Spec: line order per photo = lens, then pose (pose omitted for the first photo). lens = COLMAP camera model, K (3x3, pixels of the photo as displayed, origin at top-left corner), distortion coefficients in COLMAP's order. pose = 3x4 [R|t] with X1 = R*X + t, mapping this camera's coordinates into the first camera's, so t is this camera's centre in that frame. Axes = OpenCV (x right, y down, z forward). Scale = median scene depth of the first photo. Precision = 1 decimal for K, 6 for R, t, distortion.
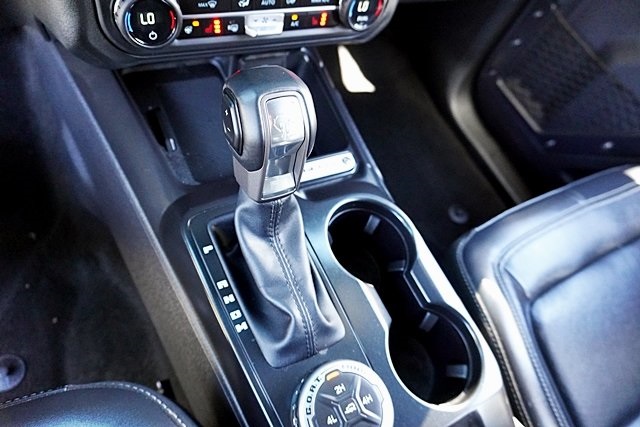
lens RADIAL K [[433.1, 0, 320.0], [0, 433.1, 213.5], [0, 0, 1]] dist [-0.039798, 0.033337]
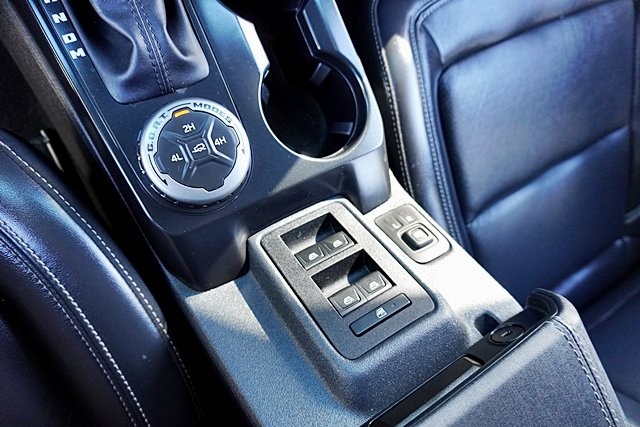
lens RADIAL K [[433.1, 0, 320.0], [0, 433.1, 213.5], [0, 0, 1]] dist [-0.039798, 0.033337]
pose [[0.994400, 0.041933, 0.097010, 0.209068], [-0.082617, 0.880862, 0.466107, 0.104033], [-0.065907, -0.471512, 0.879394, 0.082986]]
